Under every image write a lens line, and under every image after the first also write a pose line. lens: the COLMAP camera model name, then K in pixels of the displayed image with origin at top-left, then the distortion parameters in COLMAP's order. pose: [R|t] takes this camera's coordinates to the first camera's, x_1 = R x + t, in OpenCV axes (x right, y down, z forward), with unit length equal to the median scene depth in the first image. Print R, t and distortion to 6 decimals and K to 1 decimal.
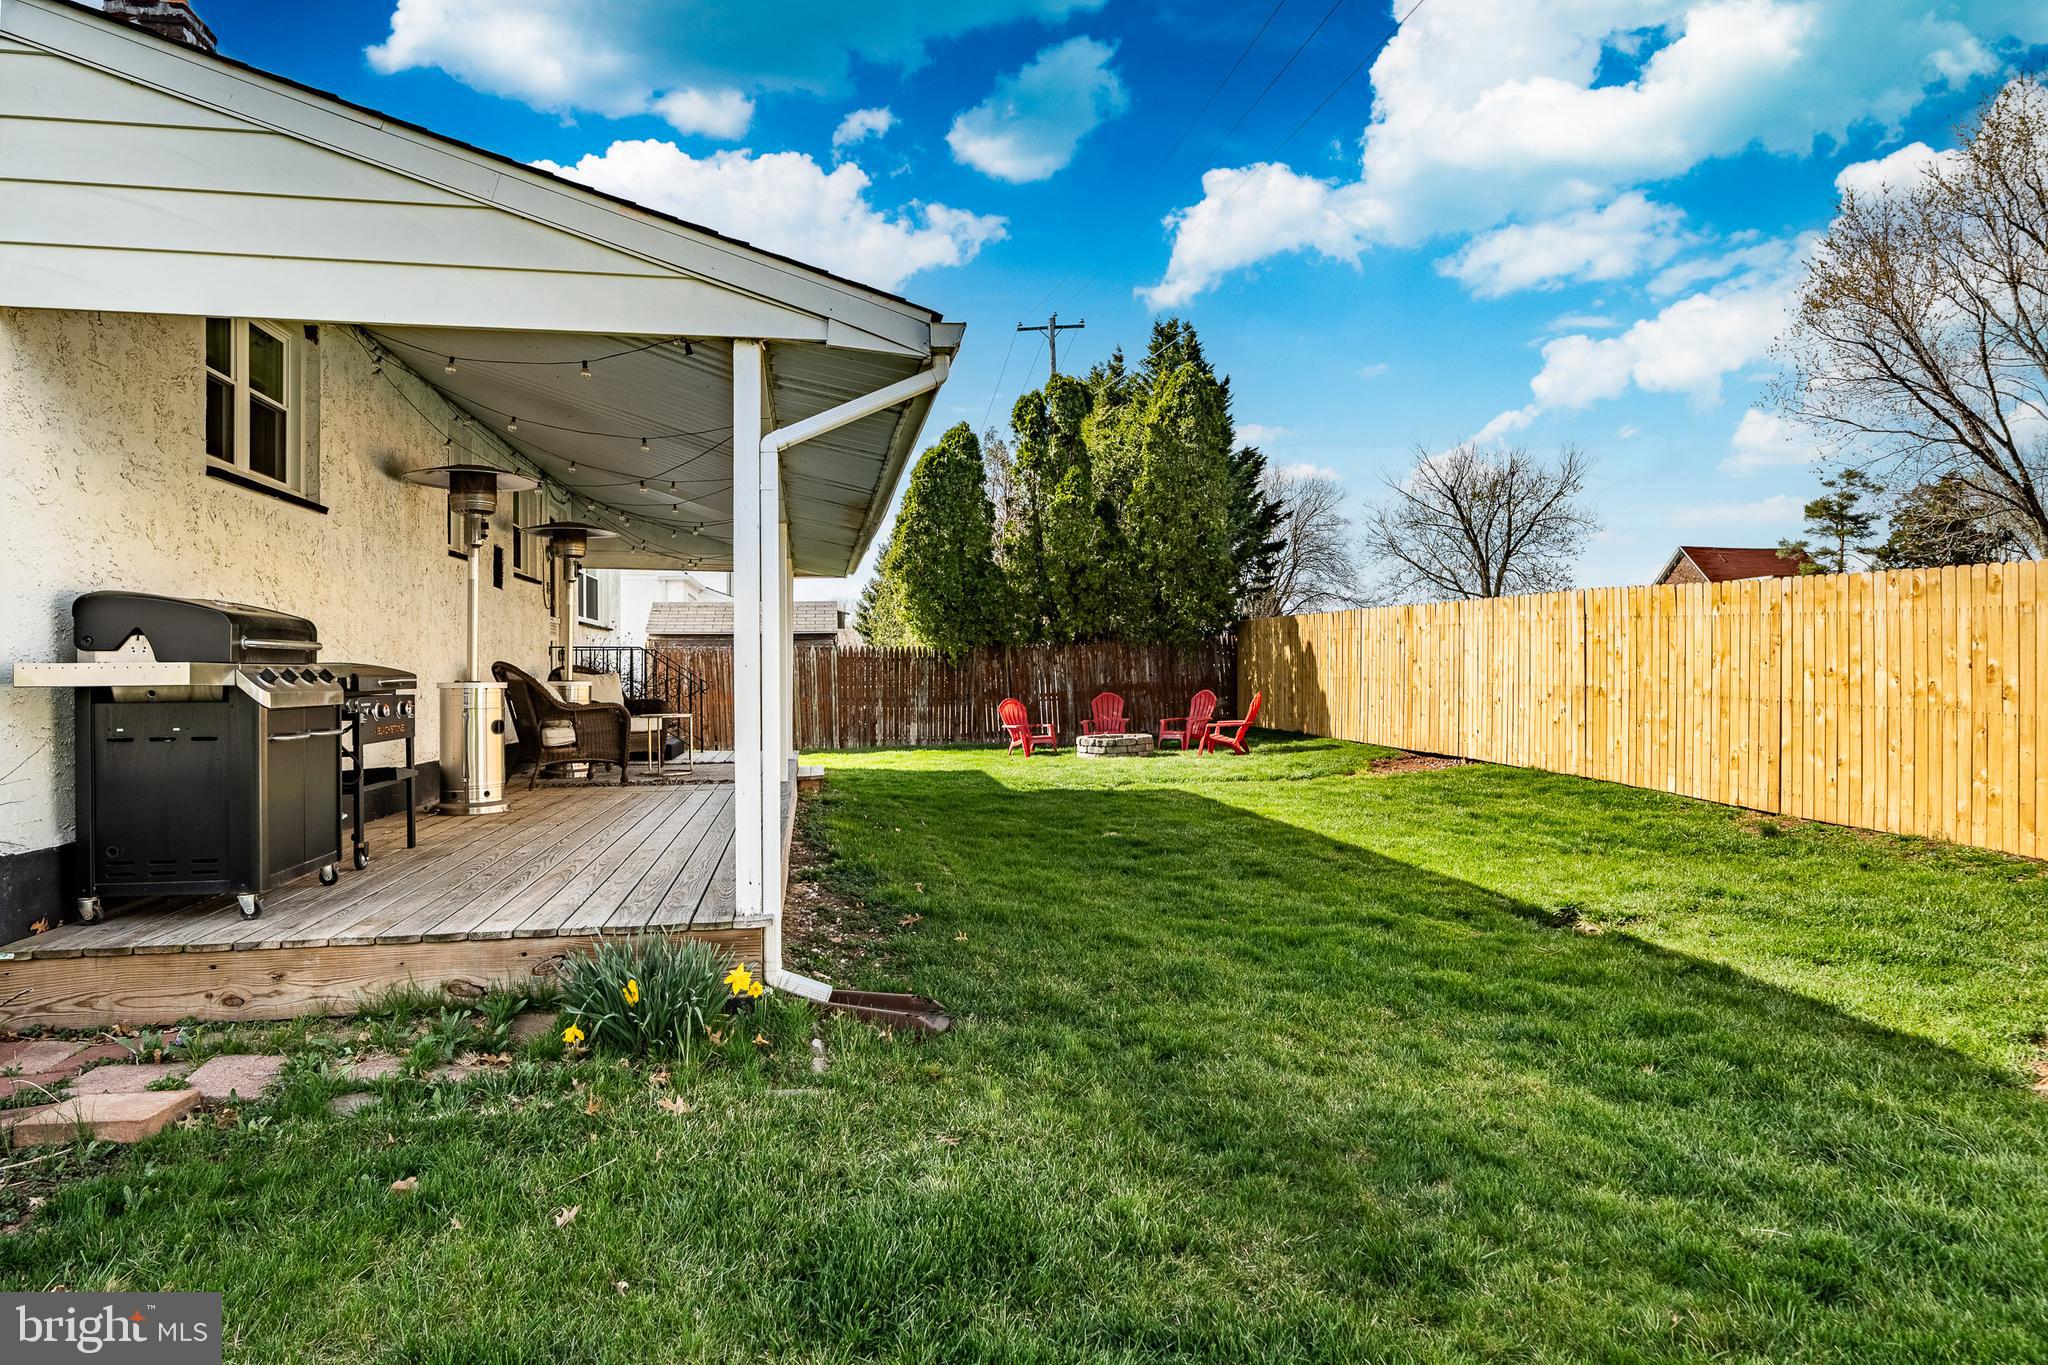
lens RADIAL K [[1229.3, 0, 1019.0], [0, 1229.3, 675.6], [0, 0, 1]] dist [-0.000876, -0.000704]
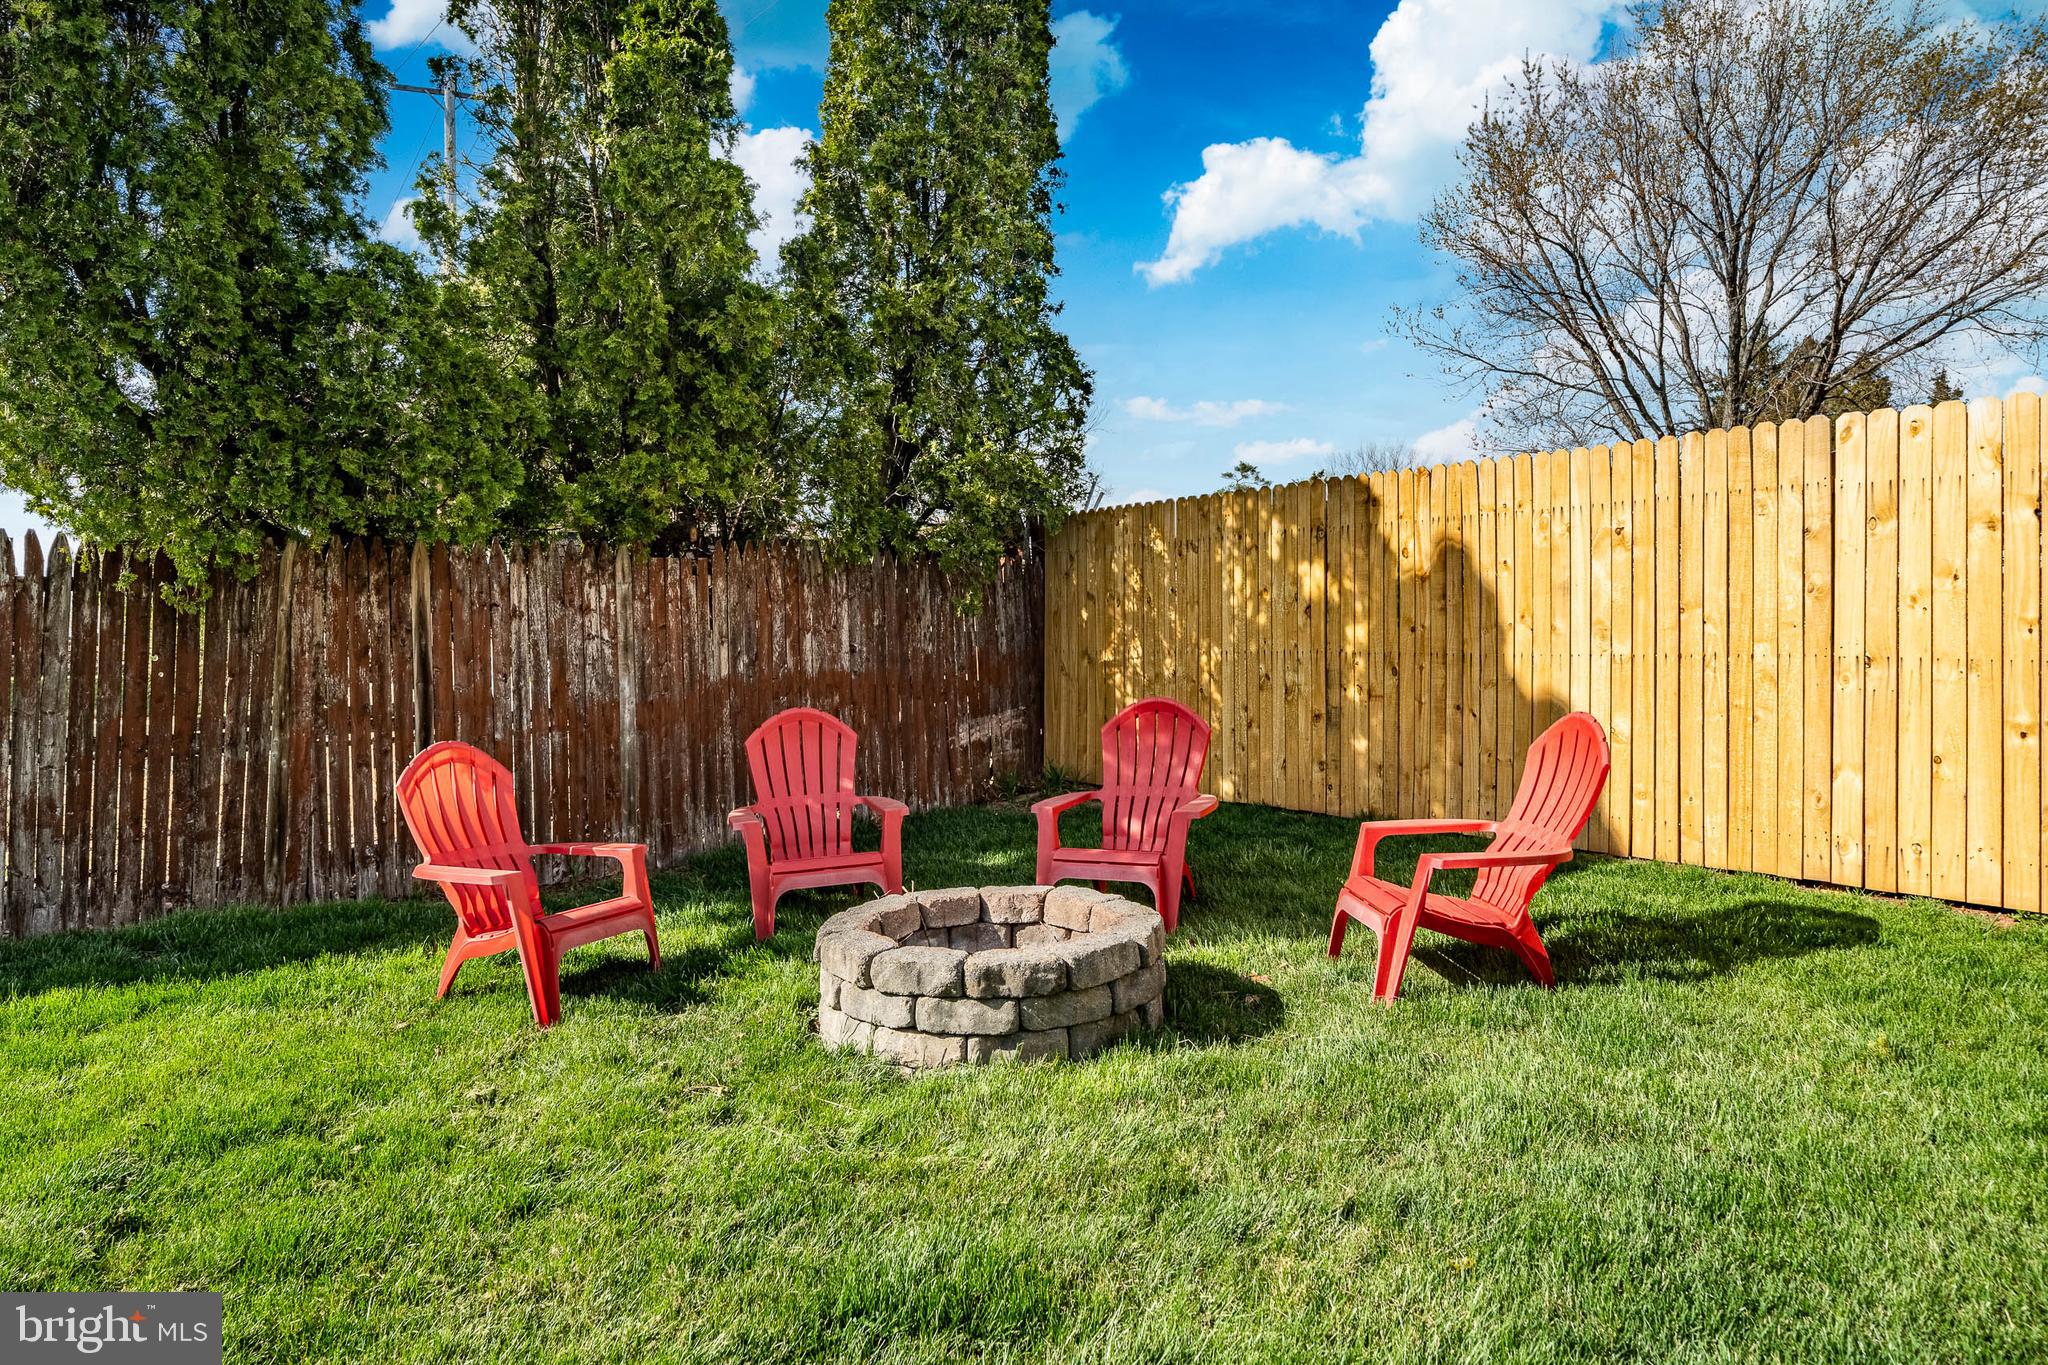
lens RADIAL K [[1245.9, 0, 1019.9], [0, 1245.9, 578.1], [0, 0, 1]] dist [-0.014633, 0.000115]
pose [[0.879860, 0.030400, 0.474259, -0.005420], [-0.000236, 0.997980, -0.063532, 0.000398], [-0.475233, 0.055788, 0.878090, 0.158241]]
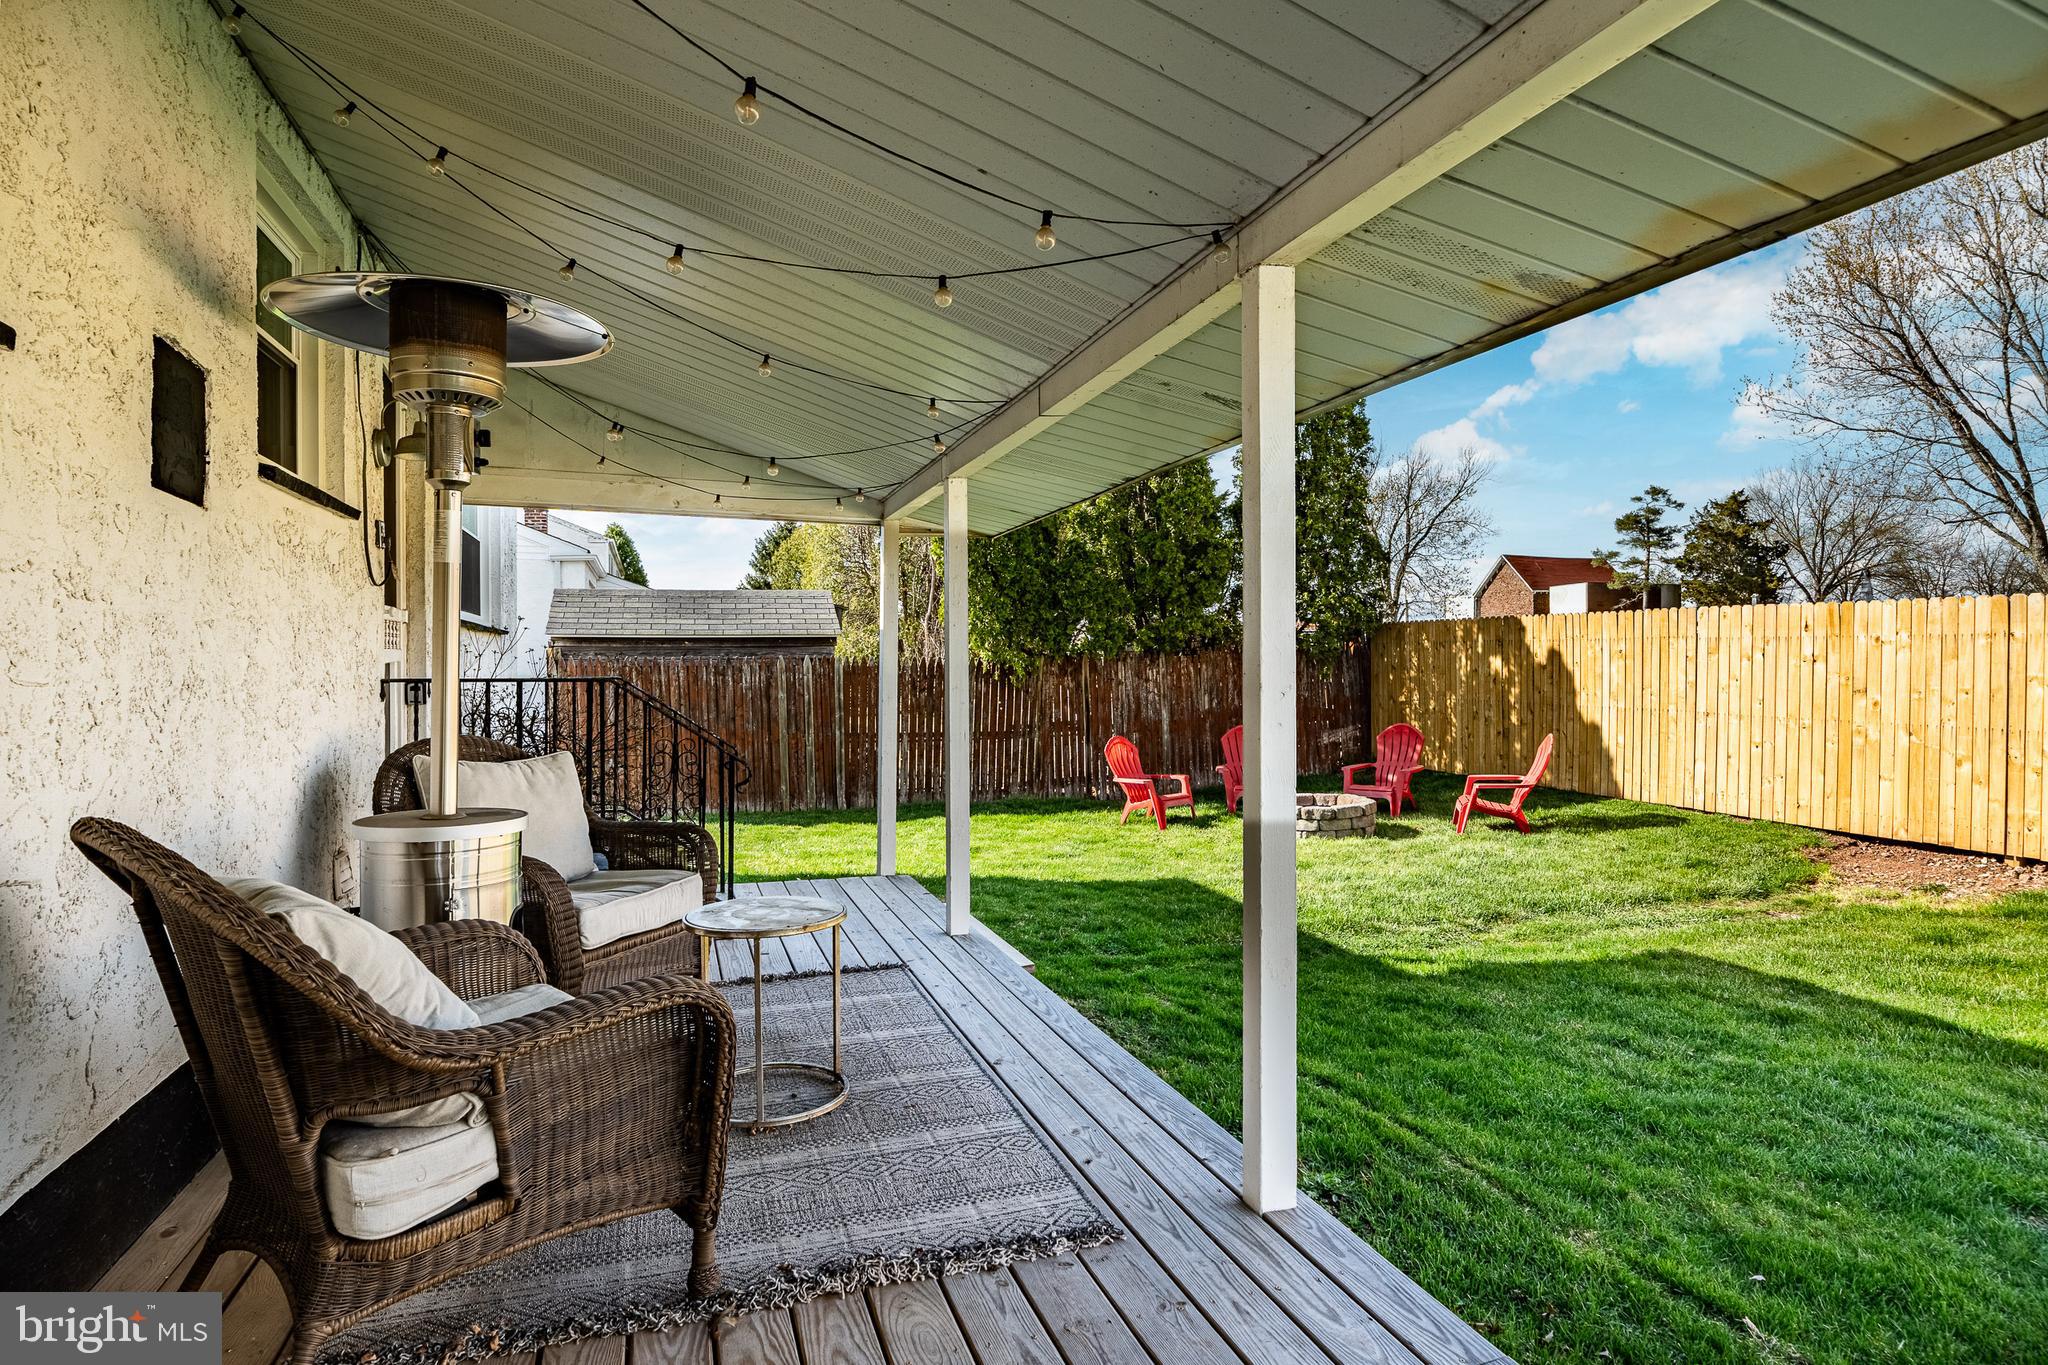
lens RADIAL K [[1130.7, 0, 1022.3], [0, 1130.7, 665.4], [0, 0, 1]] dist [0.001990, -0.002590]
pose [[0.989501, 0.001443, 0.144521, -0.032264], [-0.000941, 0.999993, -0.003539, -0.003862], [-0.144525, 0.003366, 0.989495, 0.085394]]
